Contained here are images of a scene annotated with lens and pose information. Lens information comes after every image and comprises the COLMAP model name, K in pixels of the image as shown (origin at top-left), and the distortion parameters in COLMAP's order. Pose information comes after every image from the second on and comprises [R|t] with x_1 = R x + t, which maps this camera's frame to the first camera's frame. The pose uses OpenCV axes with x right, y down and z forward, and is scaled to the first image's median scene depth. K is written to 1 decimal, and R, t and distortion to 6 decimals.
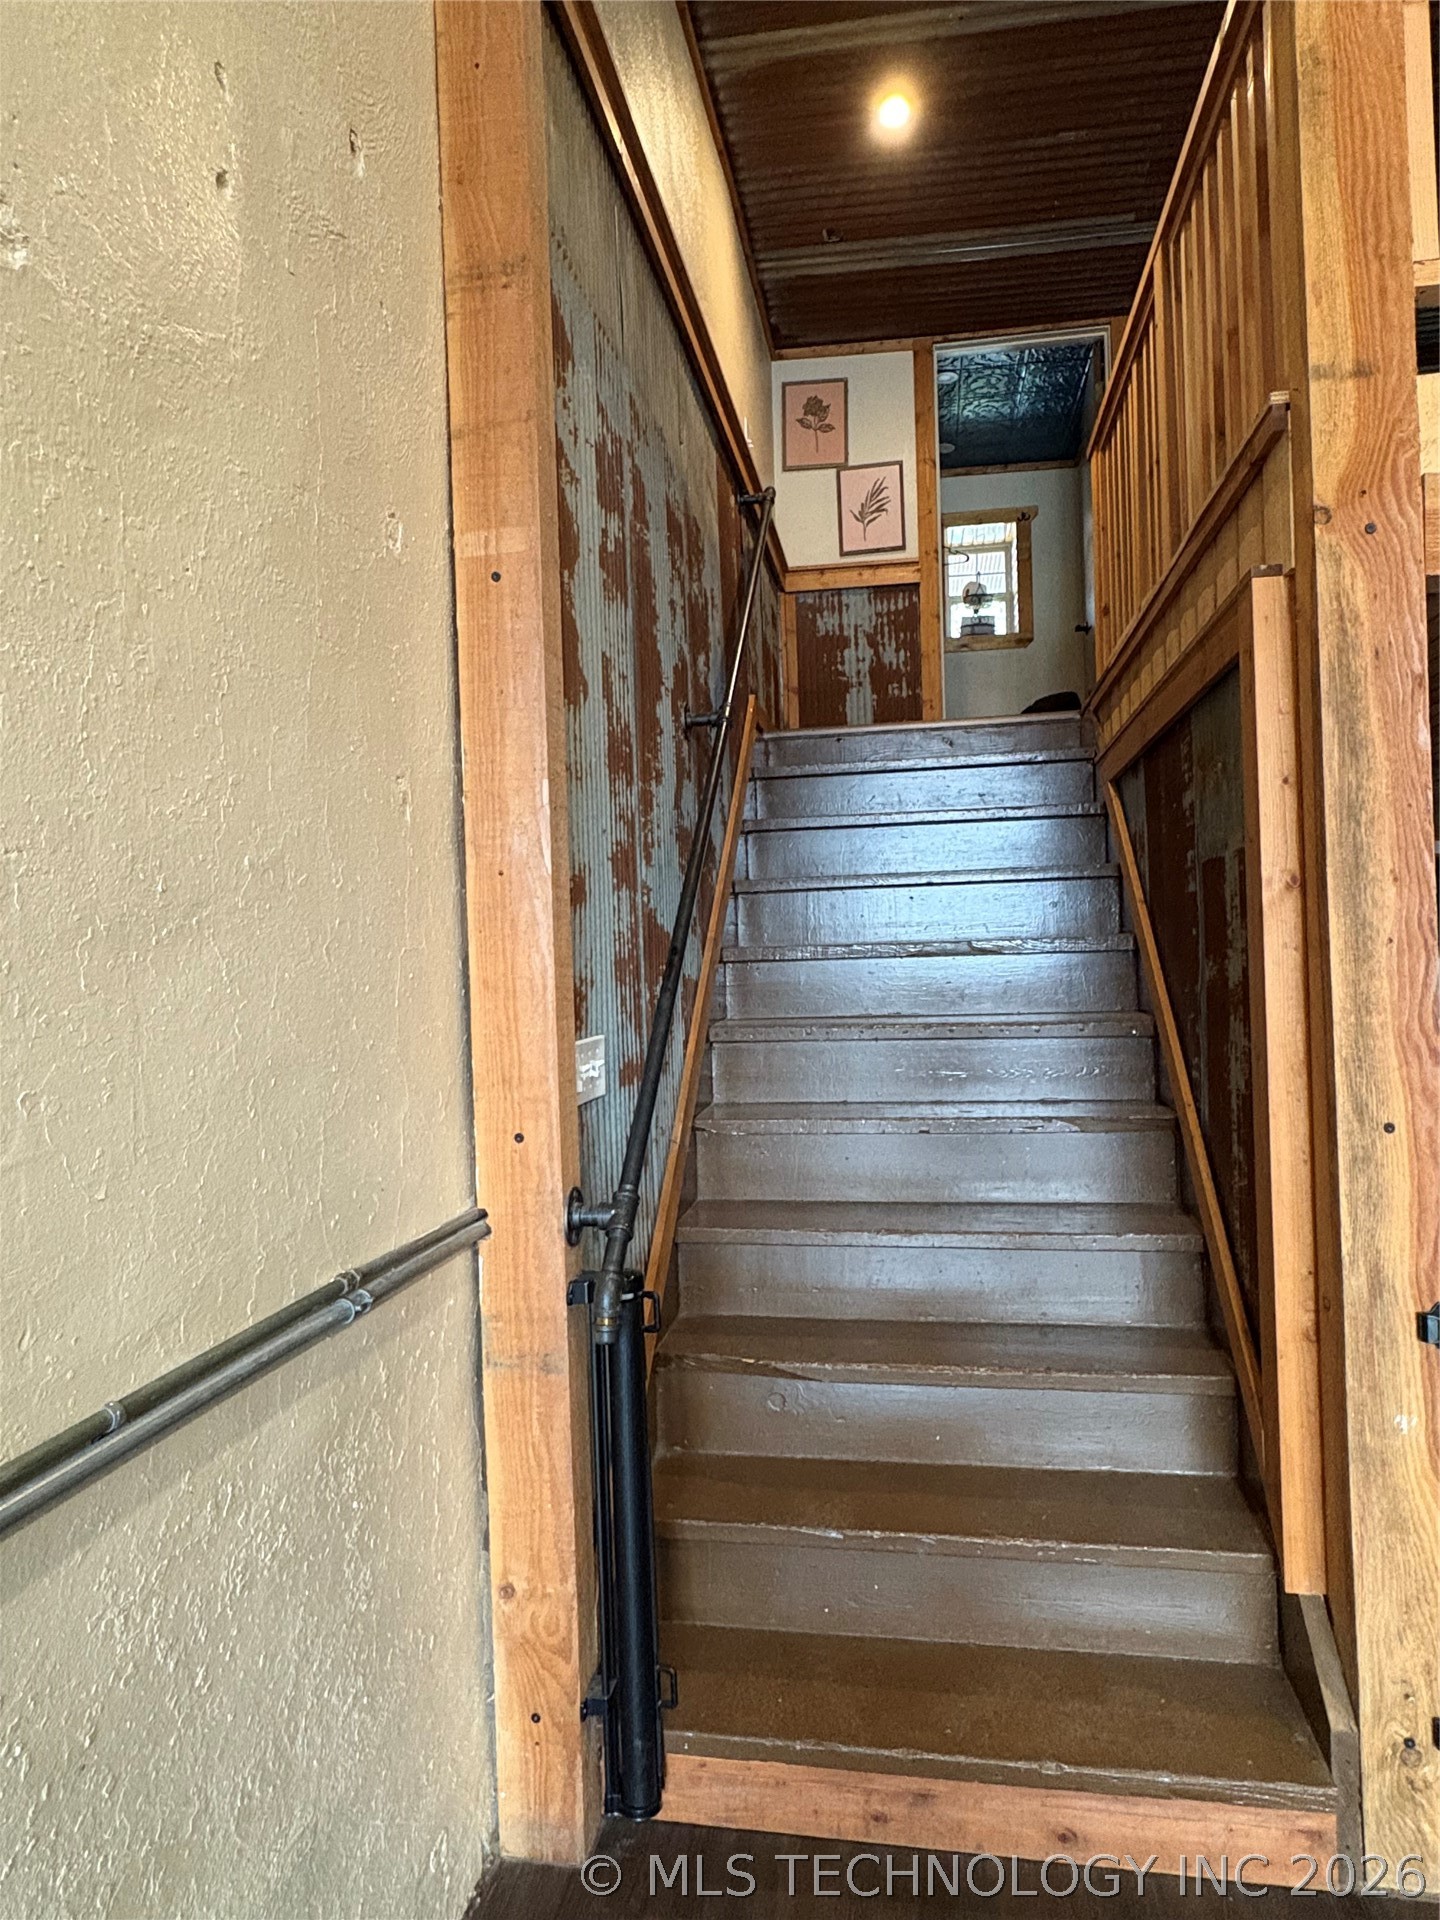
lens RADIAL K [[1245.7, 0, 723.9], [0, 1245.7, 959.2], [0, 0, 1]] dist [0.000862, 0.000118]
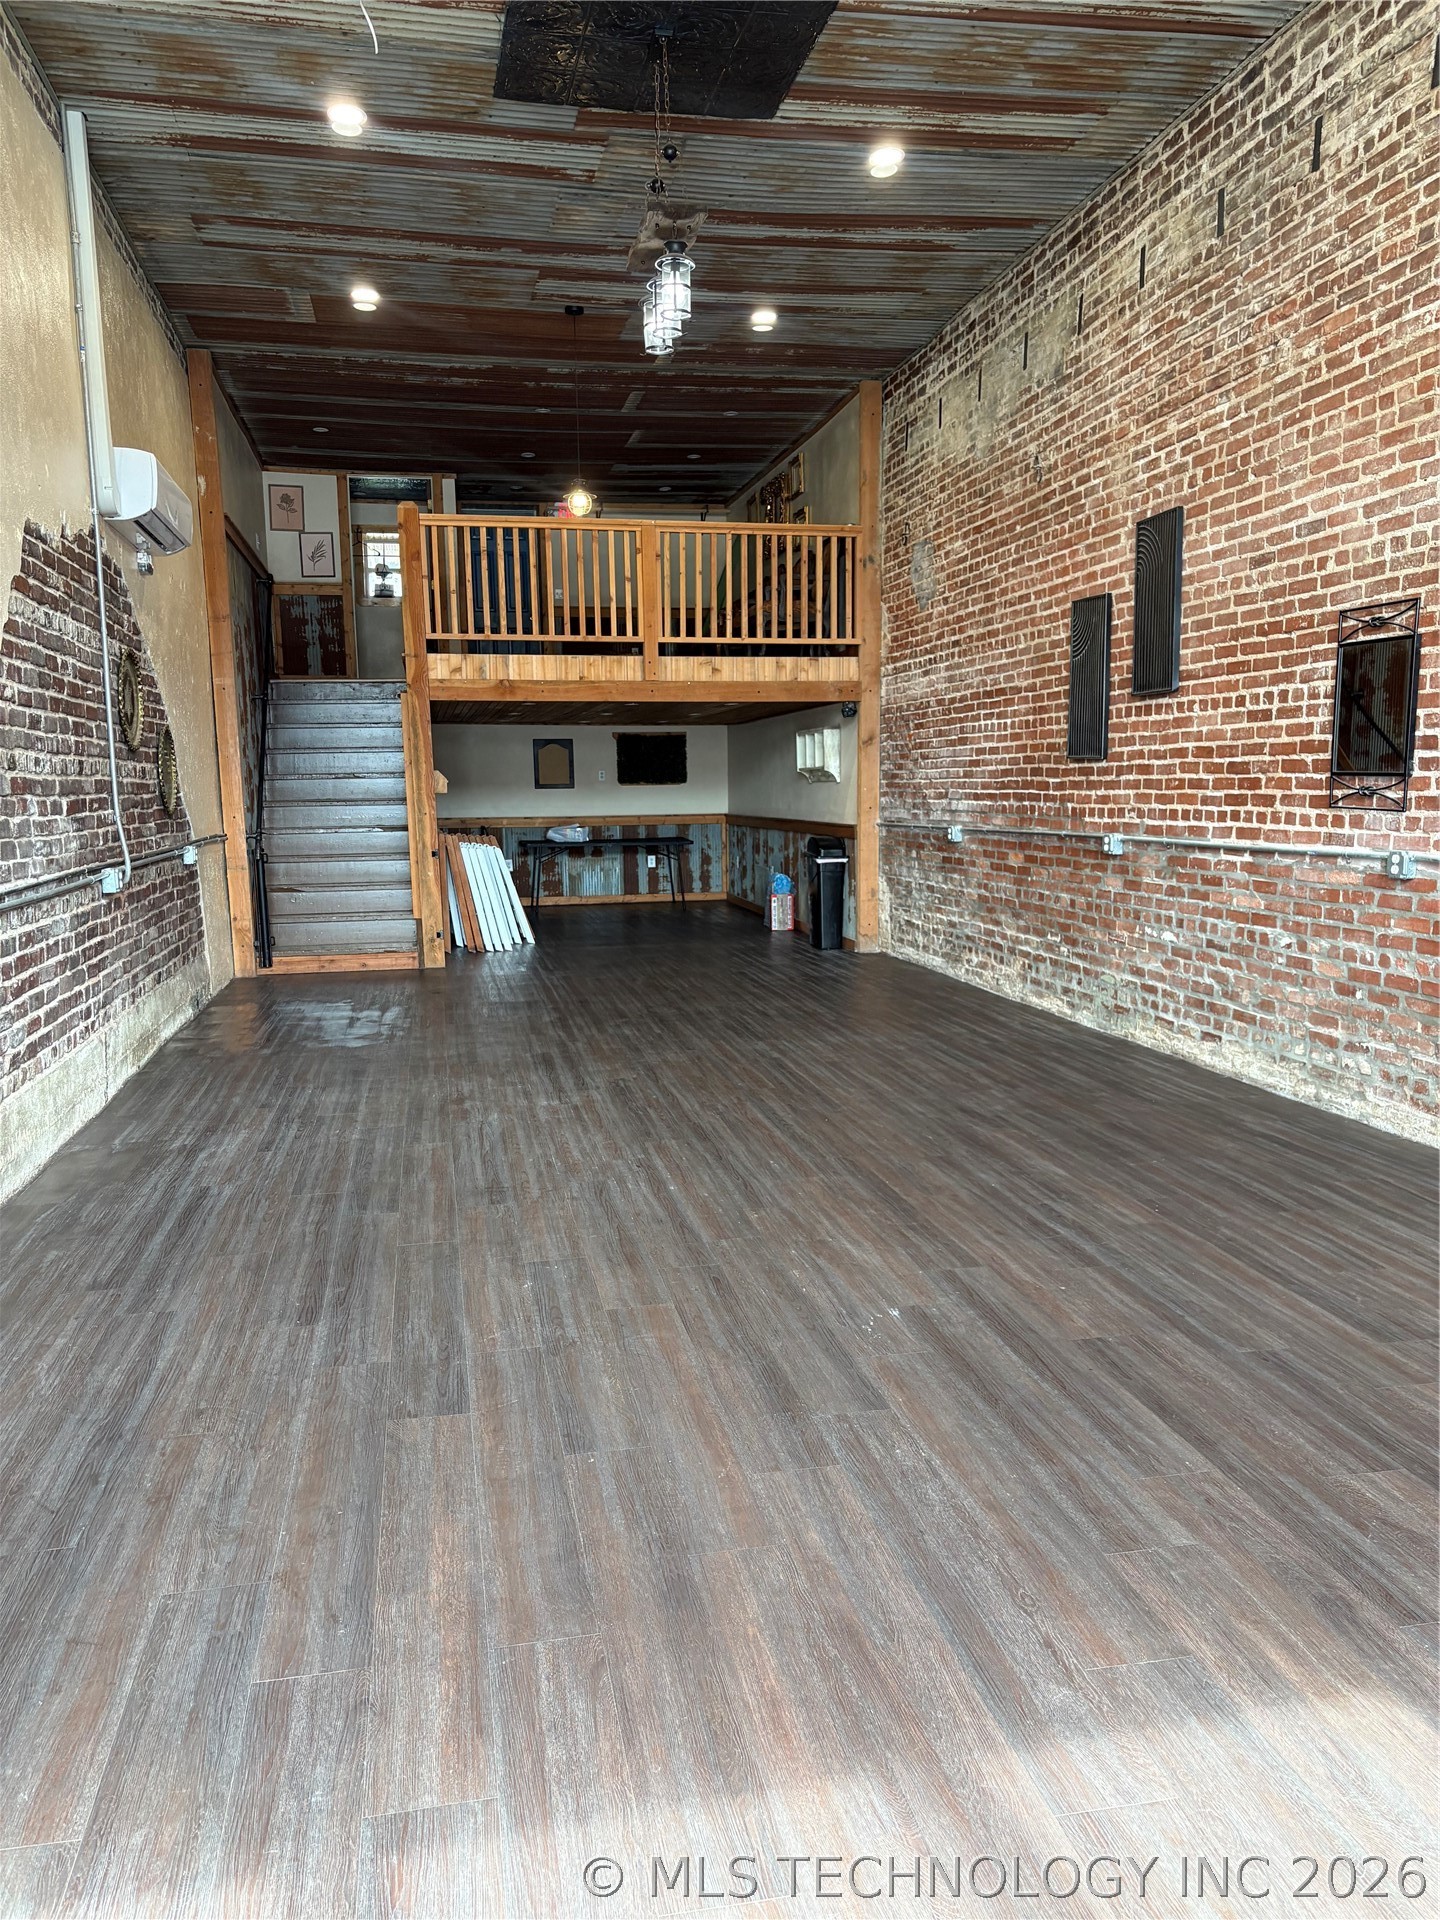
lens RADIAL K [[1453.0, 0, 720.2], [0, 1453.0, 964.1], [0, 0, 1]] dist [0.005857, 0.000608]
pose [[0.934043, -0.038600, 0.355068, -0.133626], [-0.004726, 0.992720, 0.120353, 0.008704], [-0.357129, -0.114093, 0.927061, -1.487982]]
